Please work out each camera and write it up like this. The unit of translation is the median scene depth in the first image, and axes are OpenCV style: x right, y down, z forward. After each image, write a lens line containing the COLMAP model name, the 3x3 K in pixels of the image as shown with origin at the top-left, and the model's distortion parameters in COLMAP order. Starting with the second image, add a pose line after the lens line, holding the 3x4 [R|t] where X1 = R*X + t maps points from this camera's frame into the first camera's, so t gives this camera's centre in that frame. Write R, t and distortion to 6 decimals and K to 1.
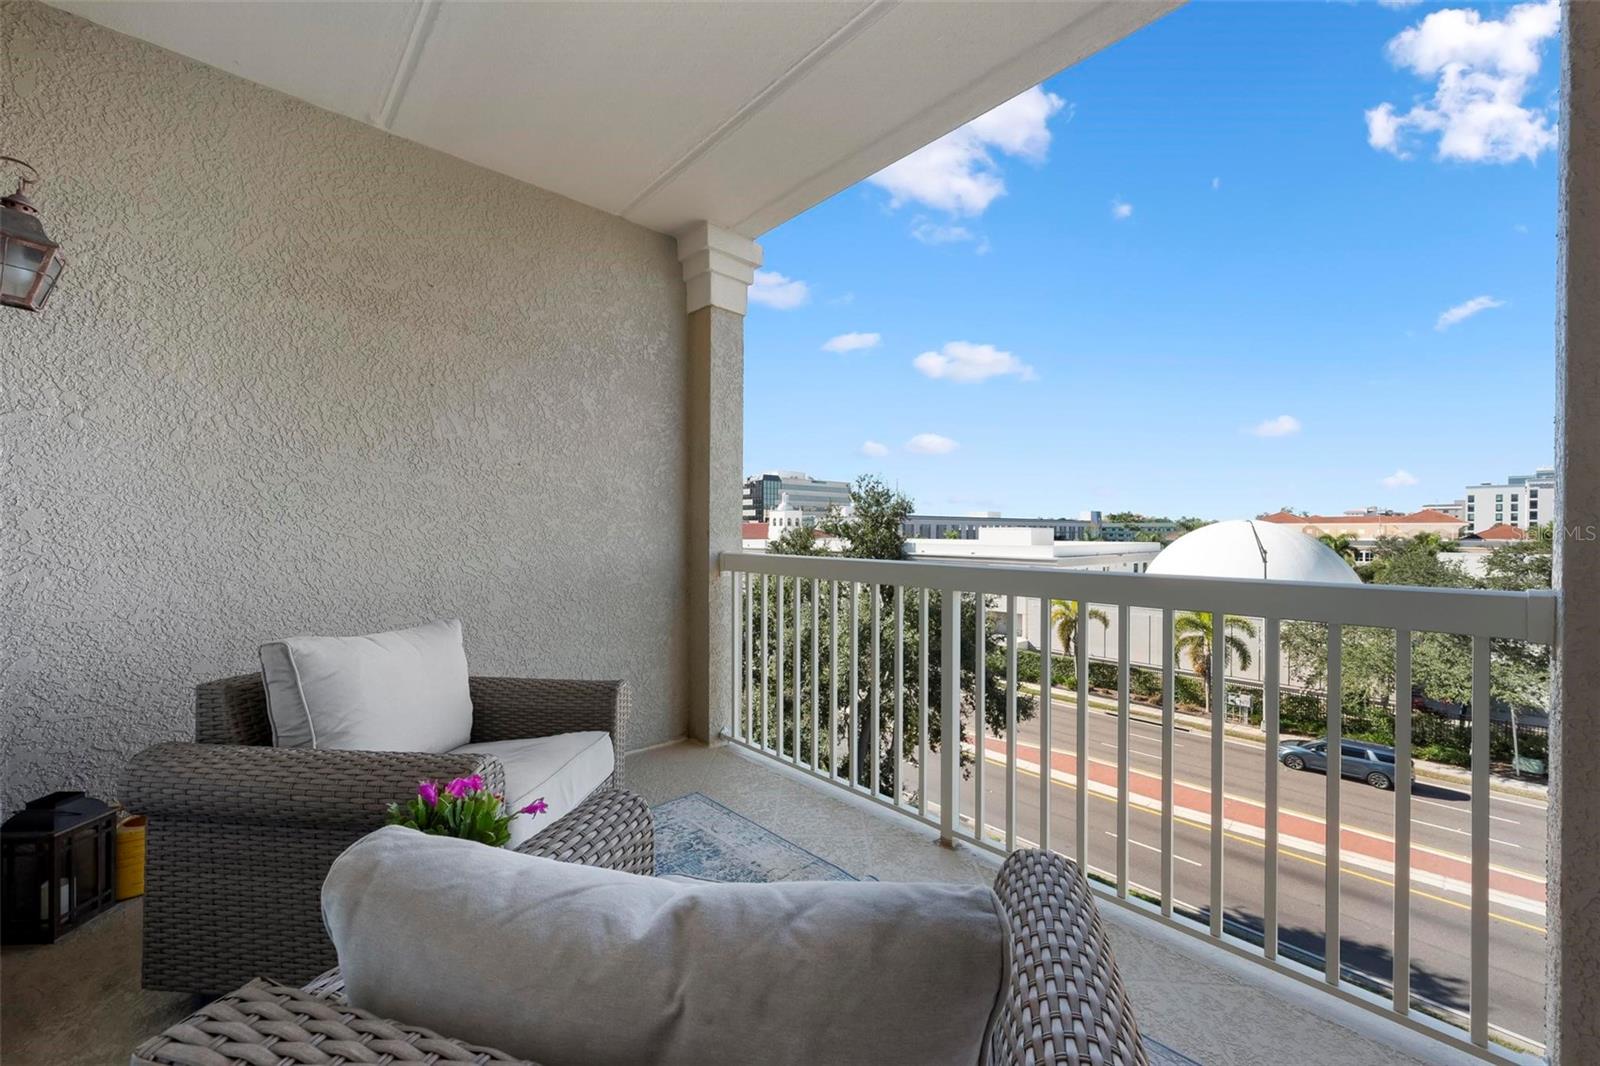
lens RADIAL K [[645.7, 0, 801.3], [0, 645.7, 536.0], [0, 0, 1]] dist [-0.000555, -0.000043]
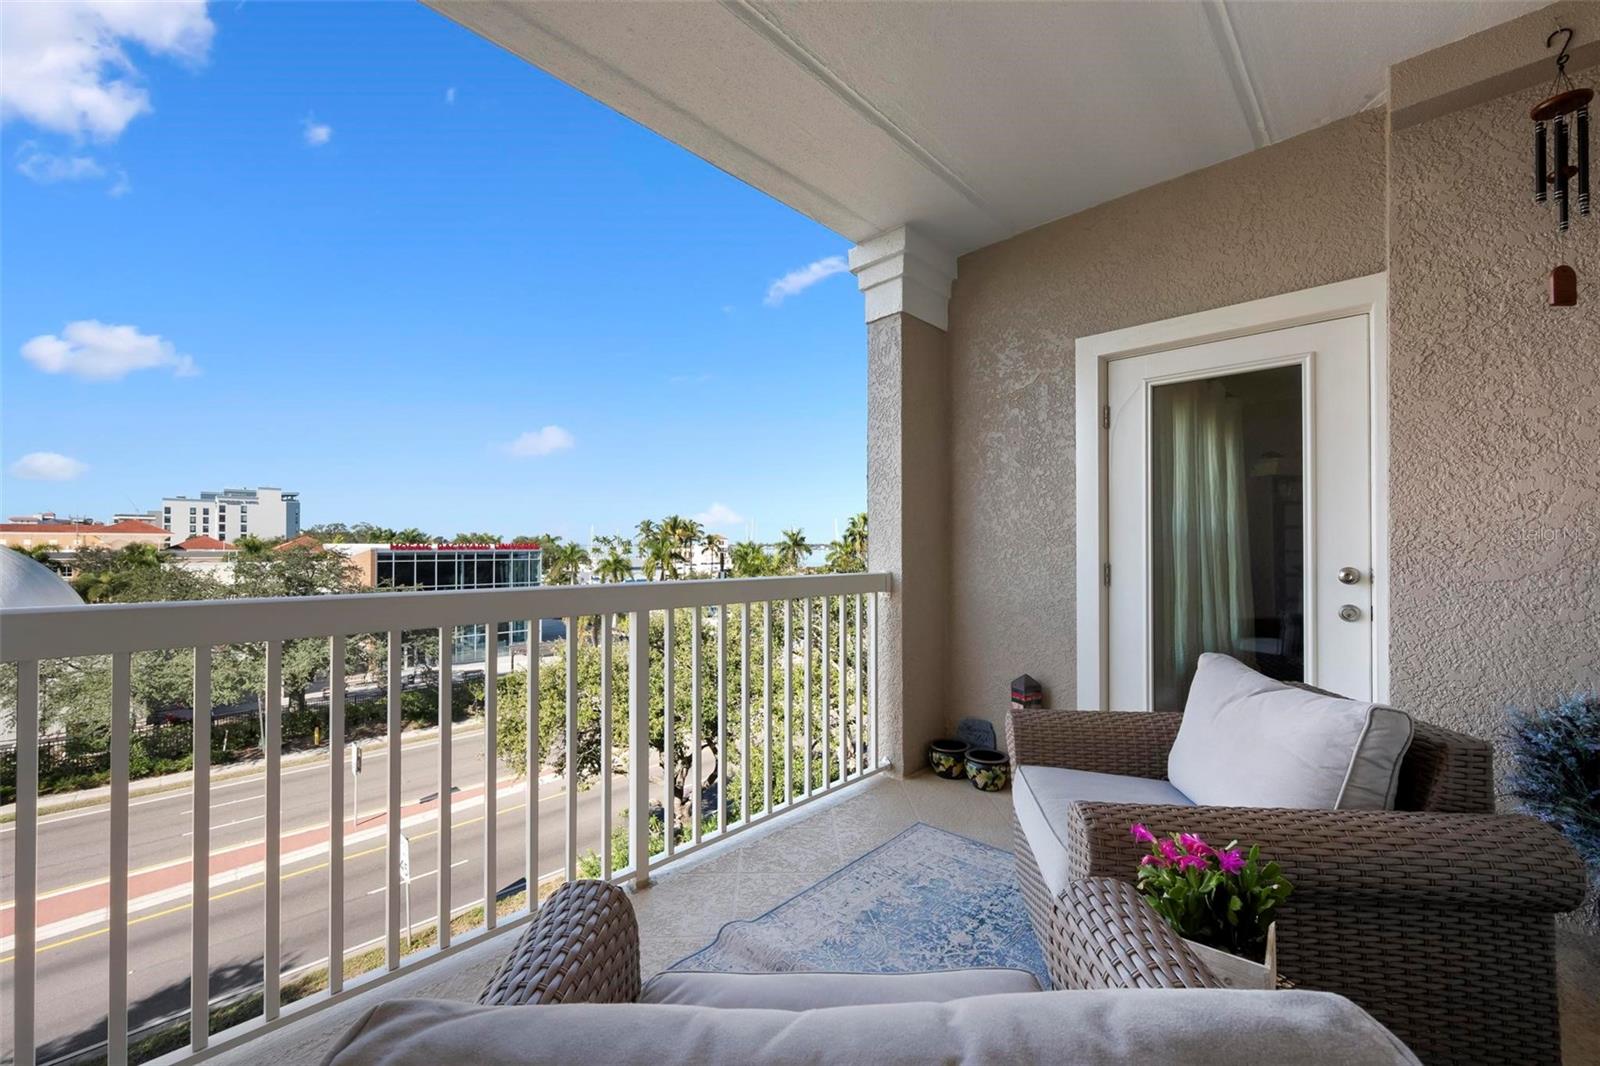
lens RADIAL K [[645.7, 0, 801.7], [0, 645.7, 535.1], [0, 0, 1]] dist [-0.000555, -0.000043]
pose [[-0.091553, 0.012141, 0.995726, -0.083589], [0.005079, 0.999918, -0.011725, -0.001215], [-0.995787, 0.003983, -0.091607, 0.096483]]
